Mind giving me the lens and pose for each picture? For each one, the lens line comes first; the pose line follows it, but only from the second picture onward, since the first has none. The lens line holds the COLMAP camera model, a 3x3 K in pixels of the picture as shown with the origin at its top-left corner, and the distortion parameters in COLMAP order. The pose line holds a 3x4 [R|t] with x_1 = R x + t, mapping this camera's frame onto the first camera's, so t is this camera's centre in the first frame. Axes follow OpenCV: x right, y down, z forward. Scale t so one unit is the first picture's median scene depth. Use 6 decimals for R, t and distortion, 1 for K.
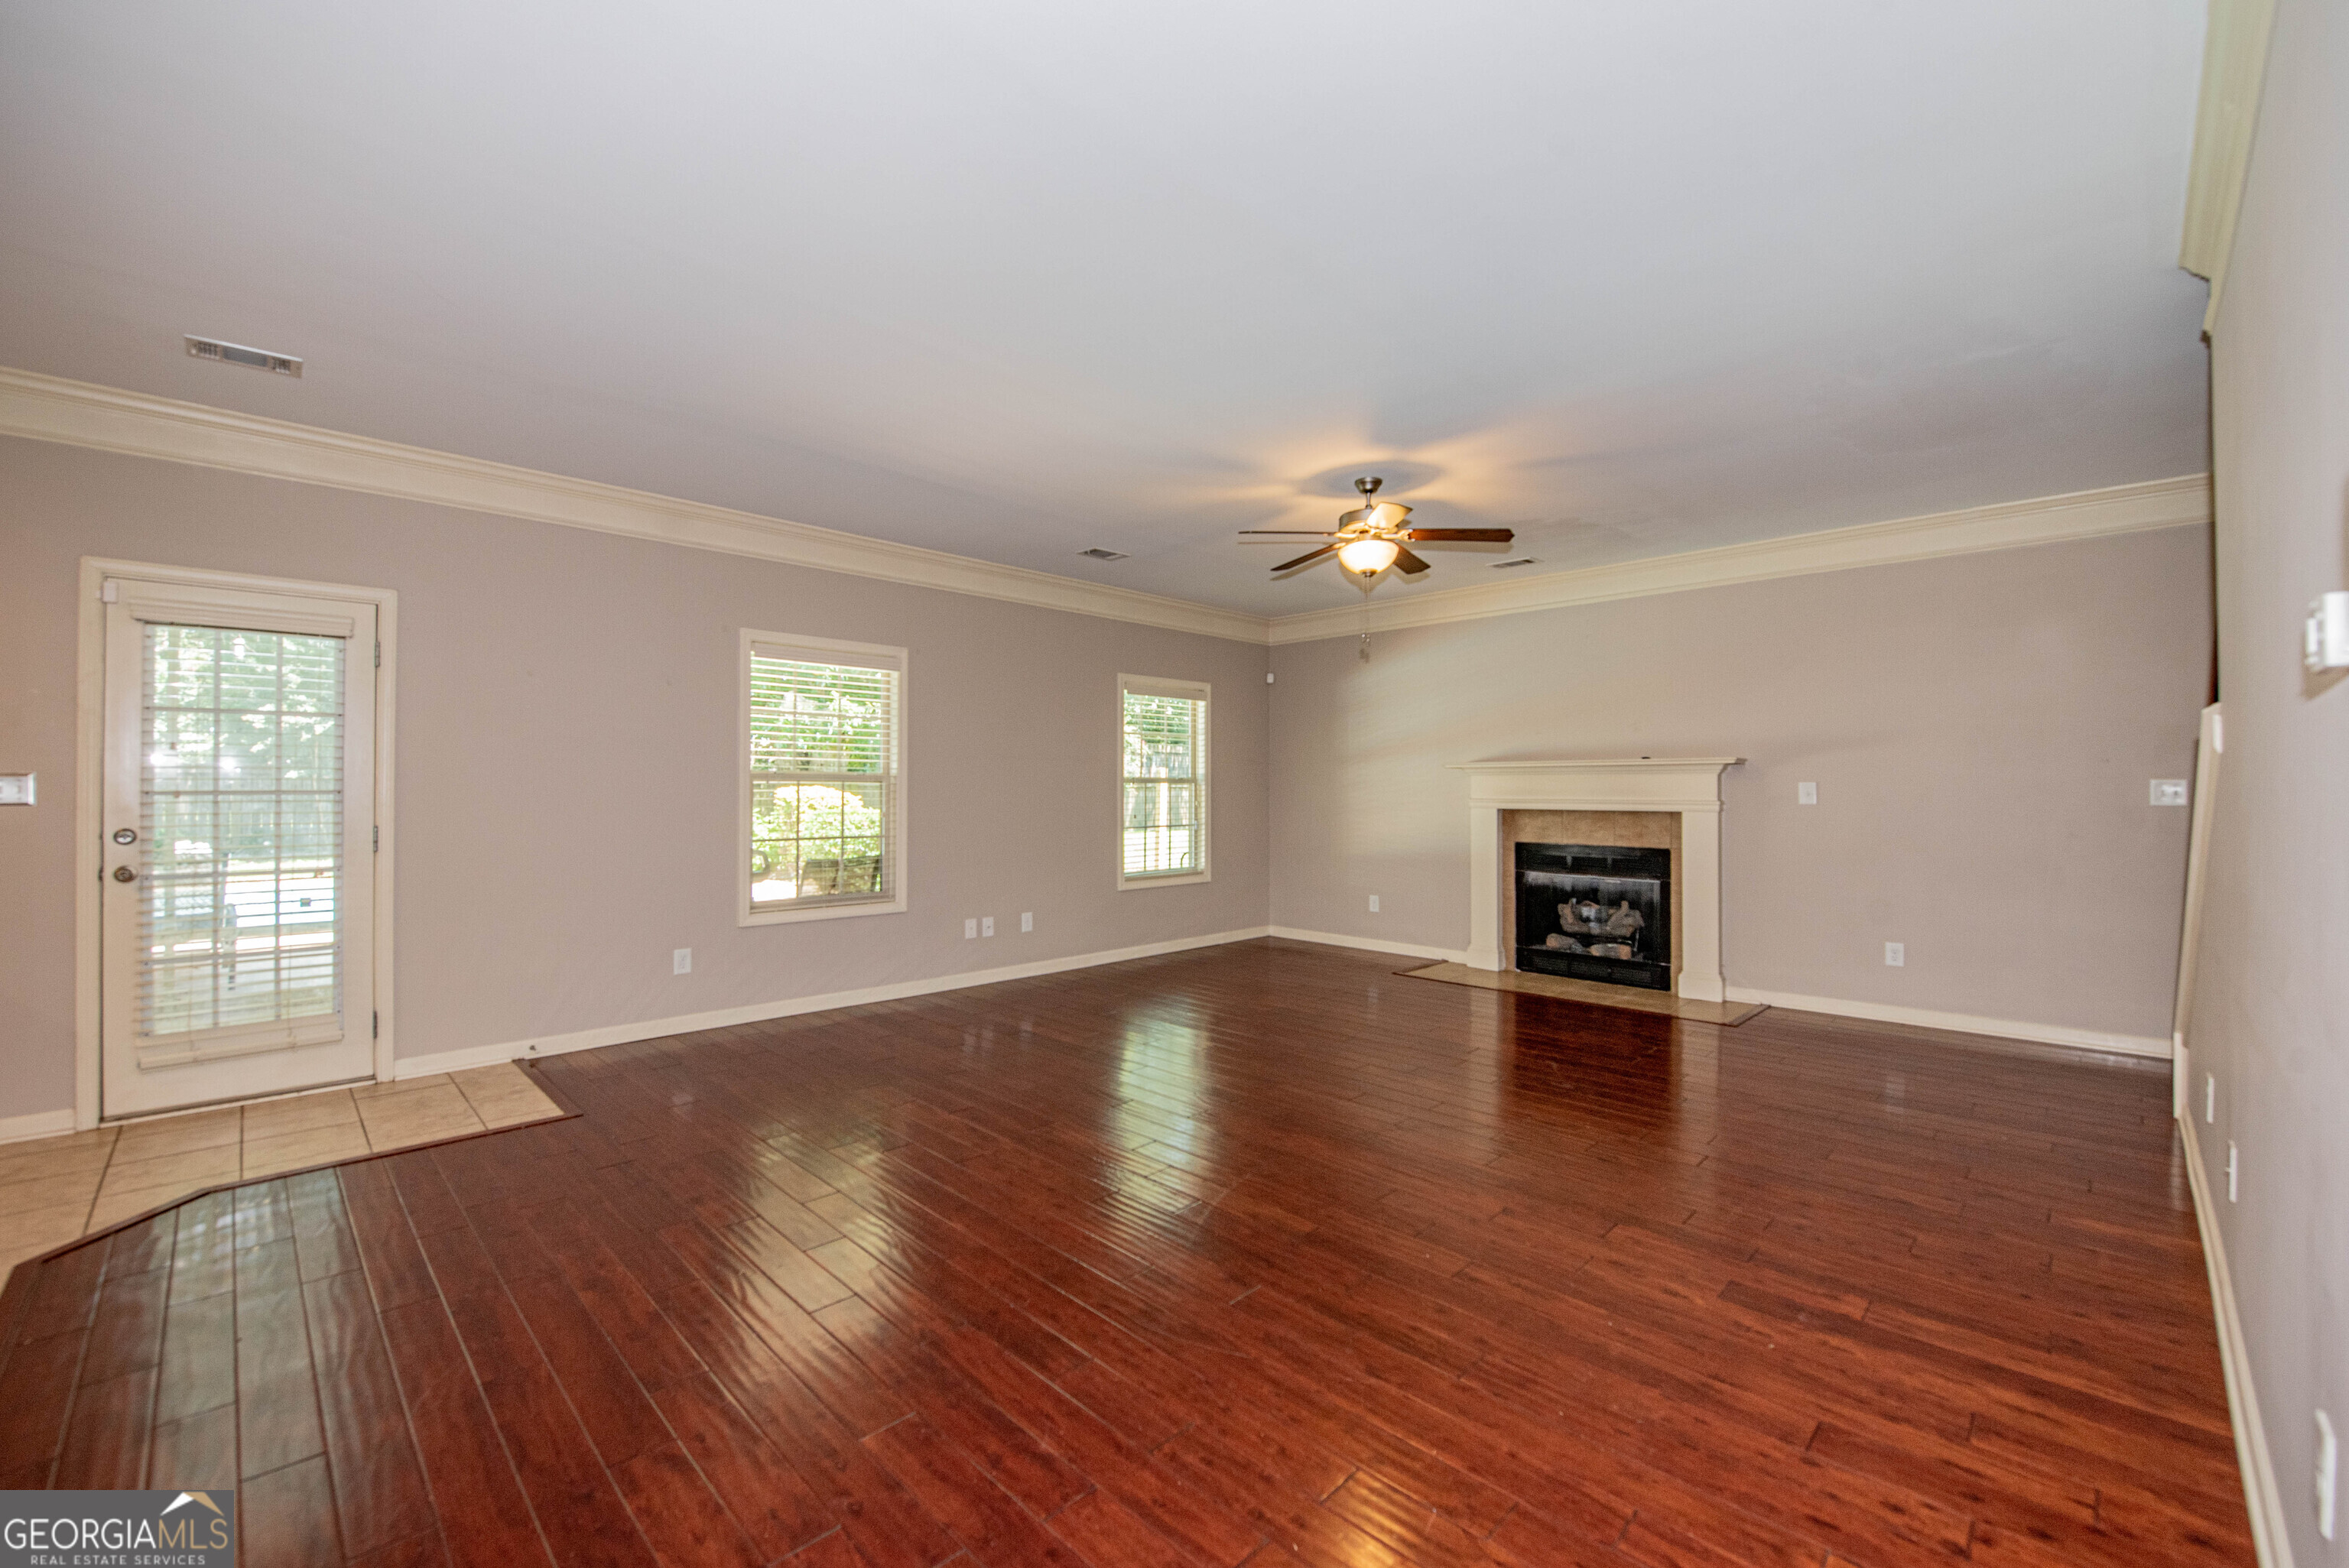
lens RADIAL K [[948.2, 0, 1177.6], [0, 948.2, 782.1], [0, 0, 1]] dist [-0.002087, -0.000313]
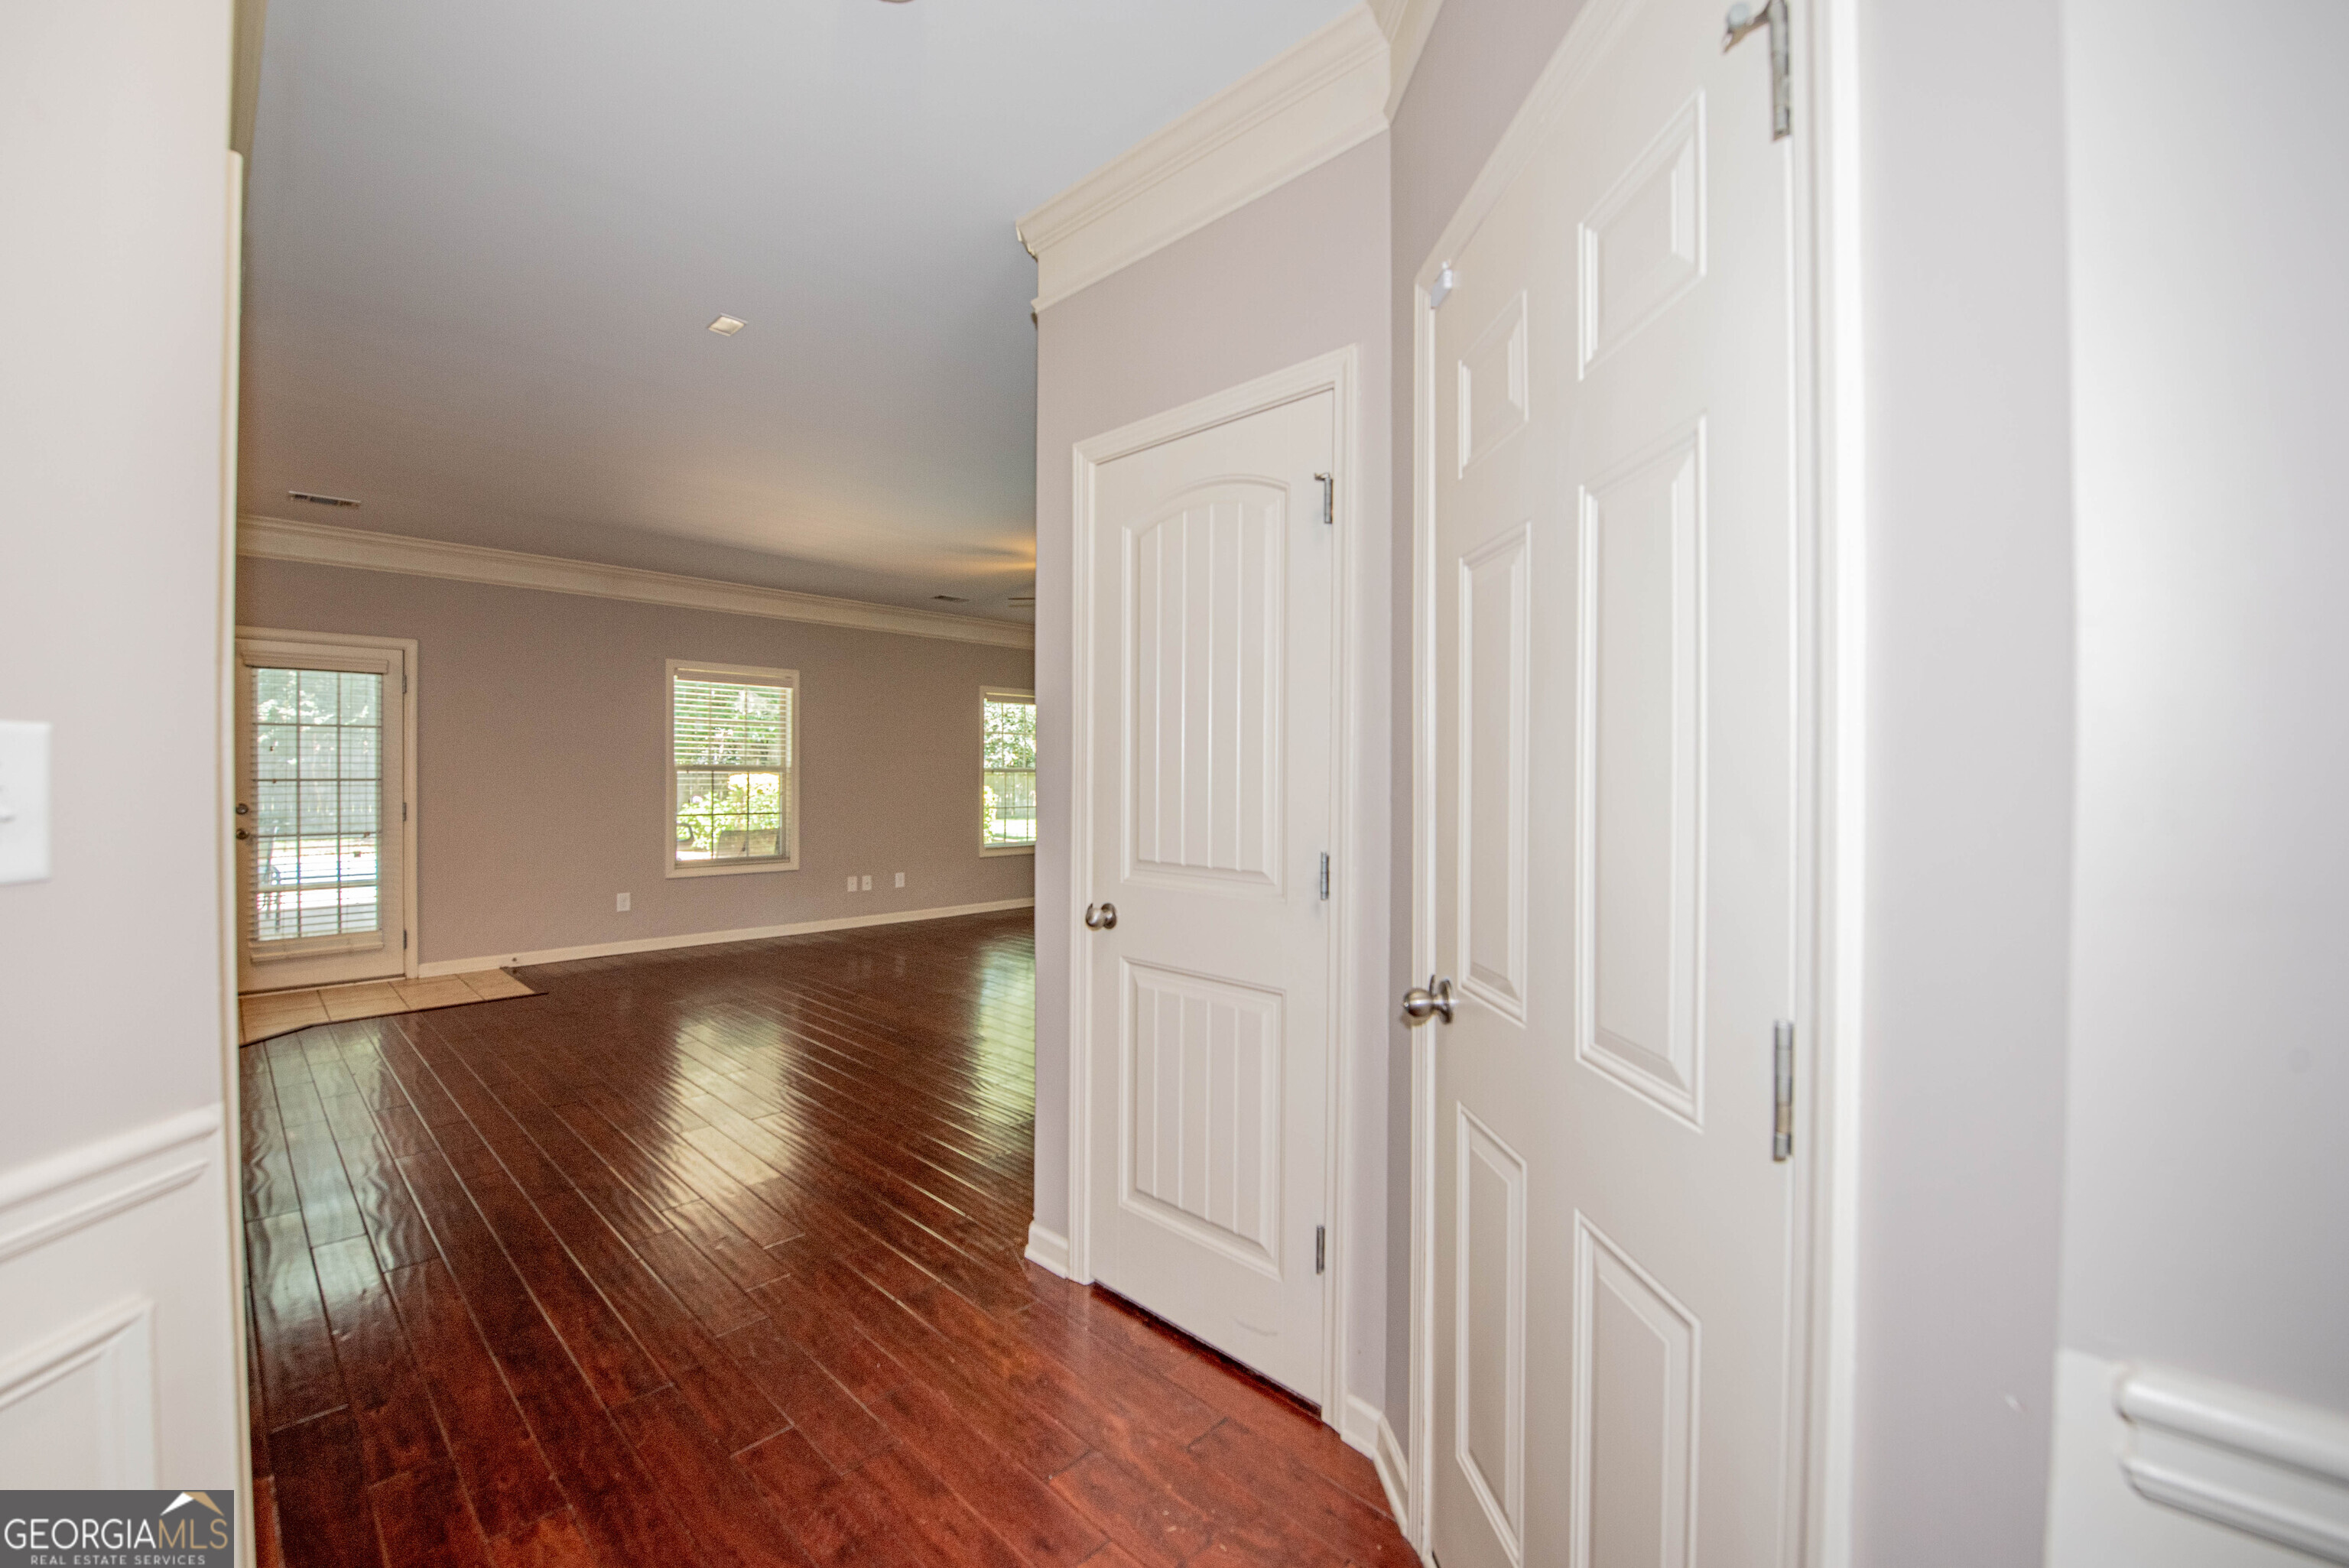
lens RADIAL K [[948.2, 0, 1170.1], [0, 948.2, 784.0], [0, 0, 1]] dist [-0.002087, -0.000313]
pose [[0.999999, 0.001013, -0.000389, 0.252218], [-0.001007, 0.999895, 0.014458, -0.003329], [0.000404, -0.014457, 0.999895, -0.347153]]
